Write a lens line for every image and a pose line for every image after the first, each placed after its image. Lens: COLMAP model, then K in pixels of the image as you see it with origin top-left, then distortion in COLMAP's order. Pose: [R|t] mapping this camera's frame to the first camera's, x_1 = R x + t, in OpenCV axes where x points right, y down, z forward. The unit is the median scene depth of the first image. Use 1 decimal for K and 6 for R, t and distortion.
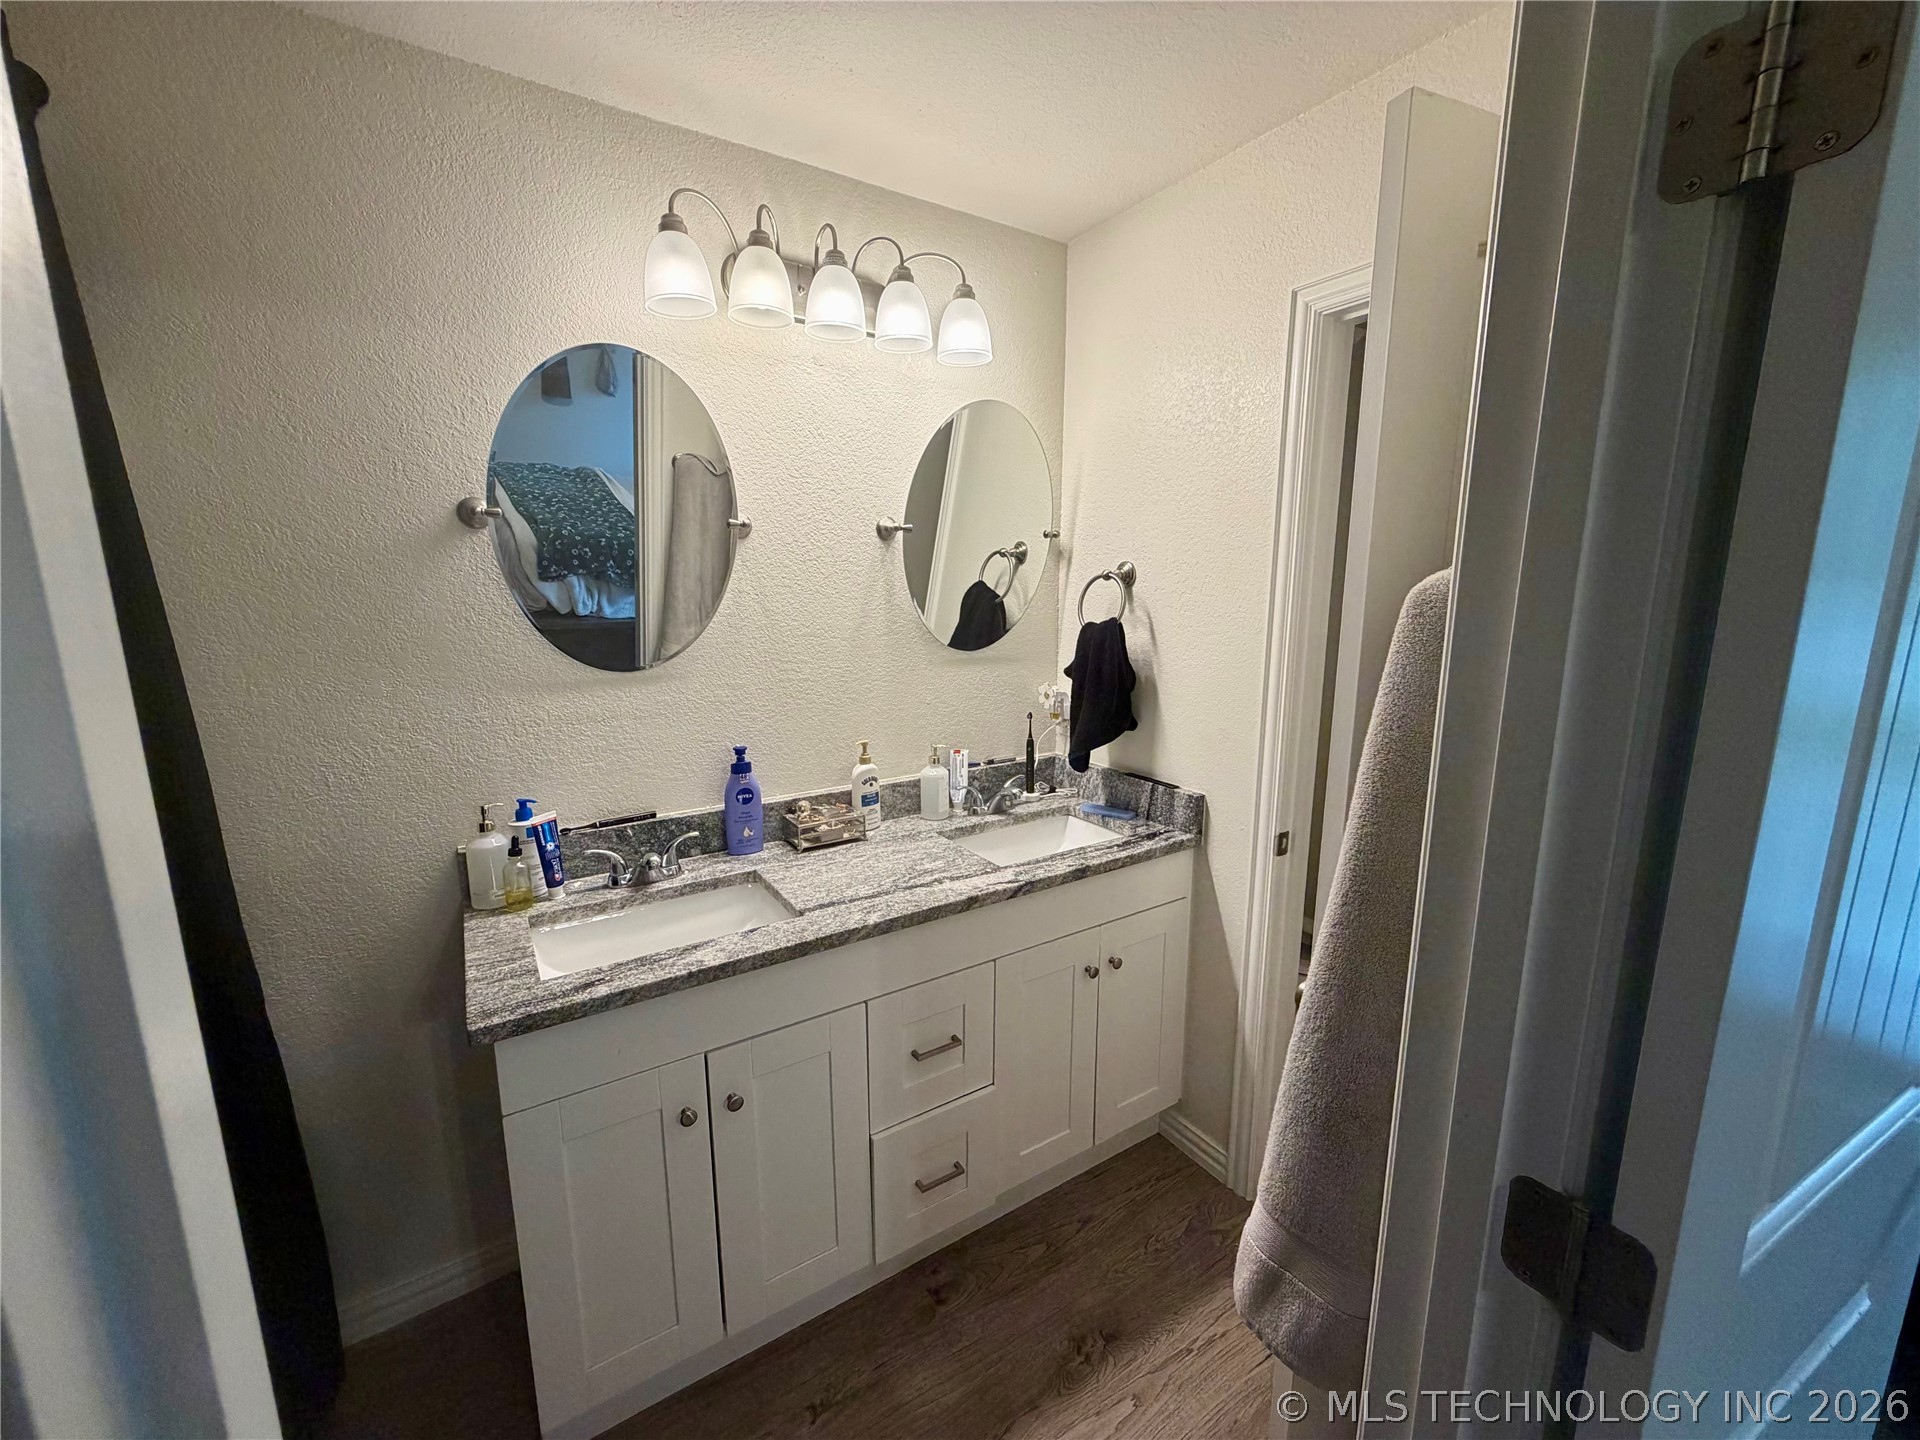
lens RADIAL K [[773.5, 0, 961.4], [0, 773.5, 728.4], [0, 0, 1]] dist [0.018014, 0.000394]
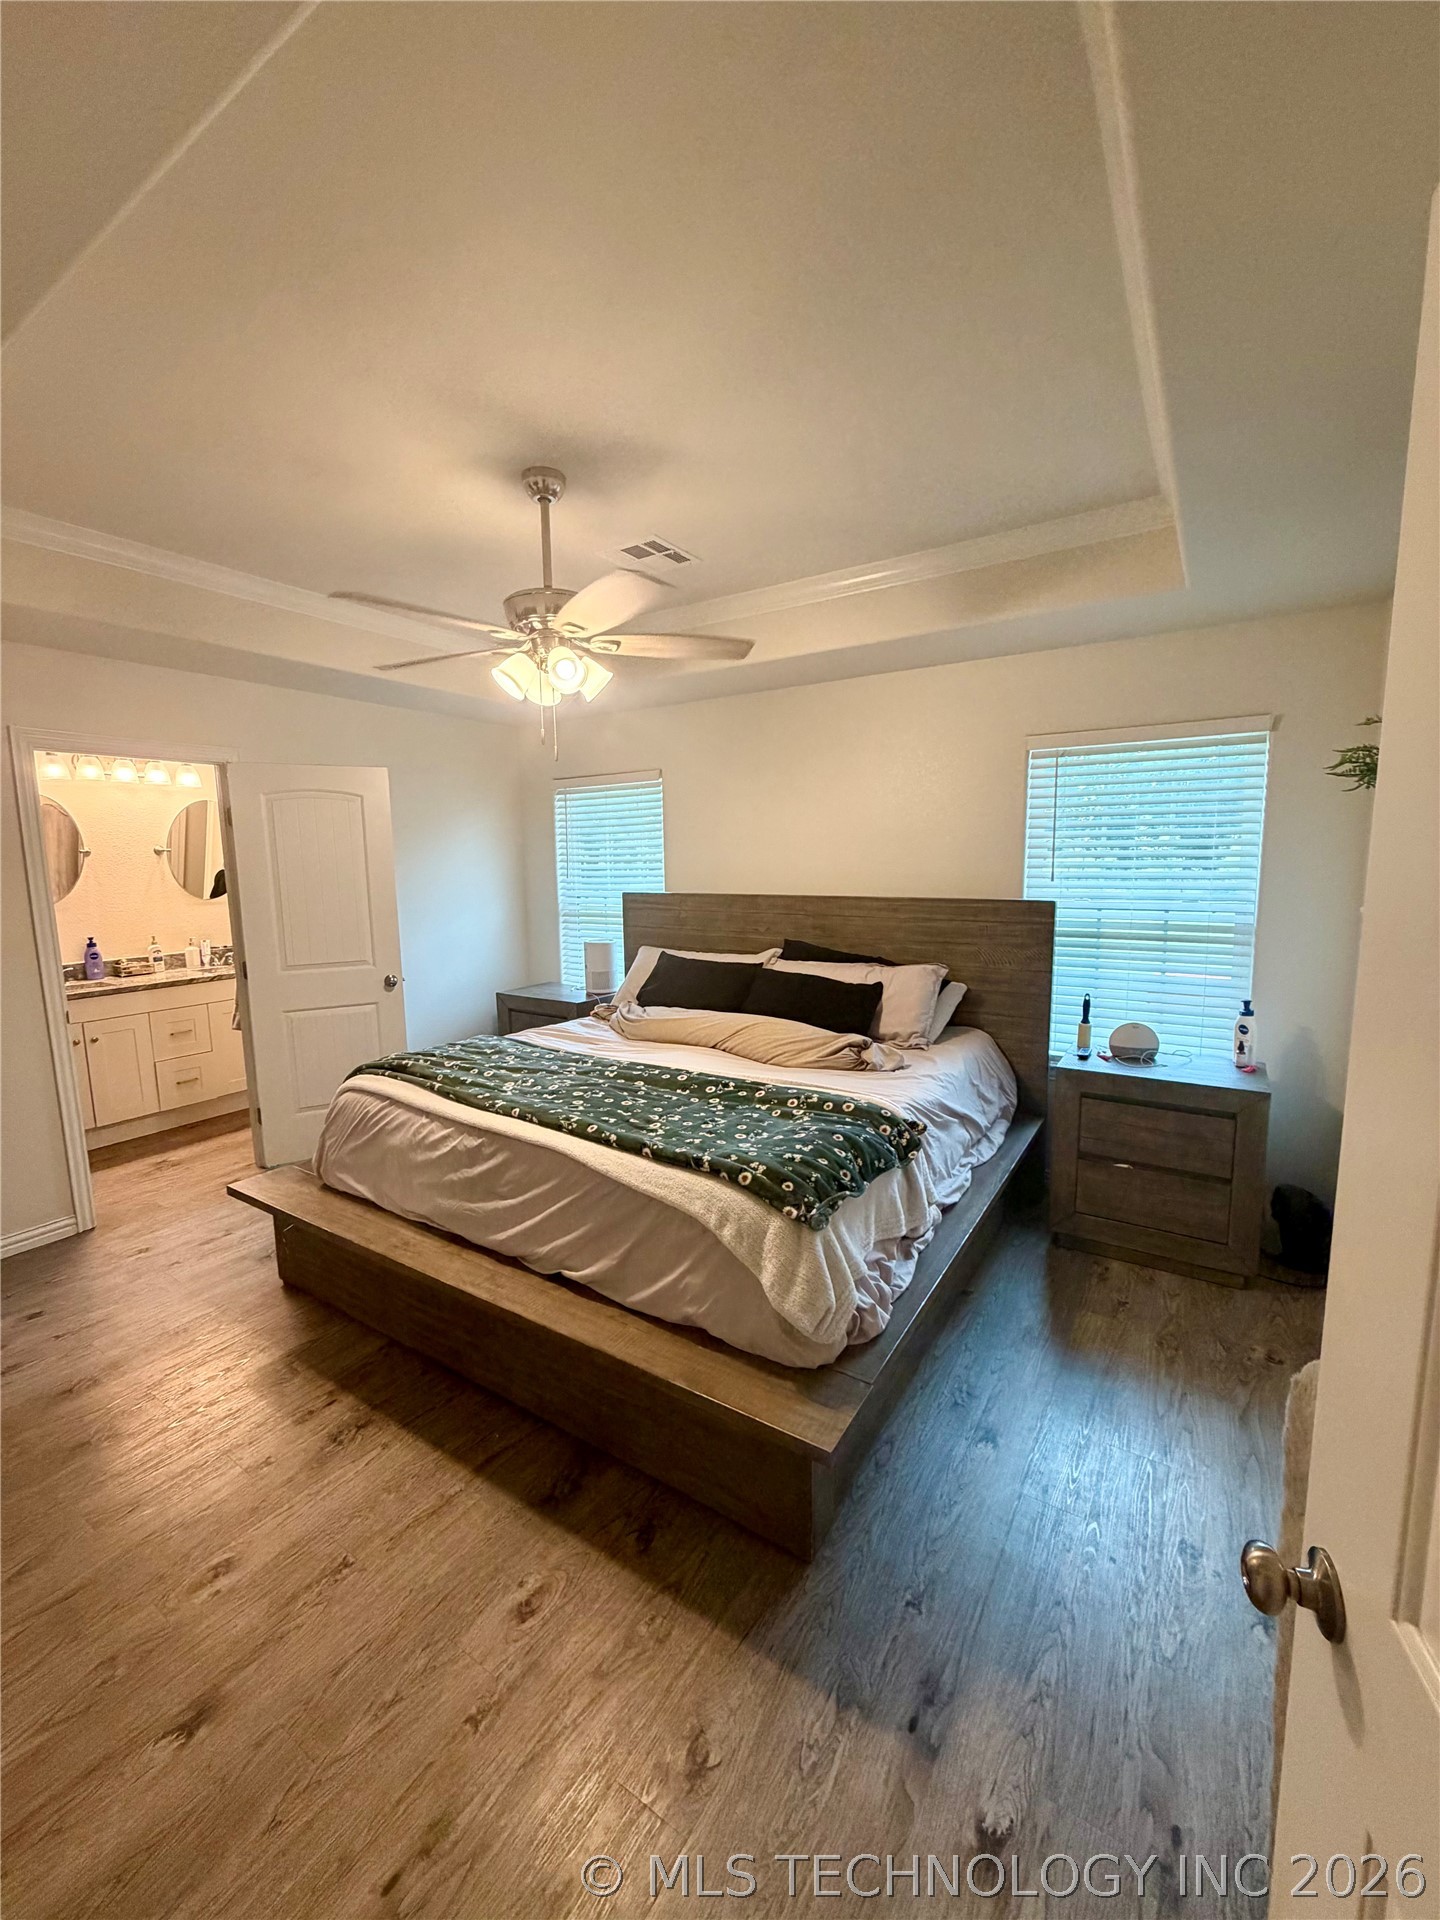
lens RADIAL K [[773.5, 0, 715.2], [0, 773.5, 955.9], [0, 0, 1]] dist [0.018014, 0.000394]
pose [[0.919413, -0.065332, 0.387828, 0.589470], [0.084579, 0.995878, -0.032748, 0.333985], [-0.384090, 0.062911, 0.921150, -2.109159]]
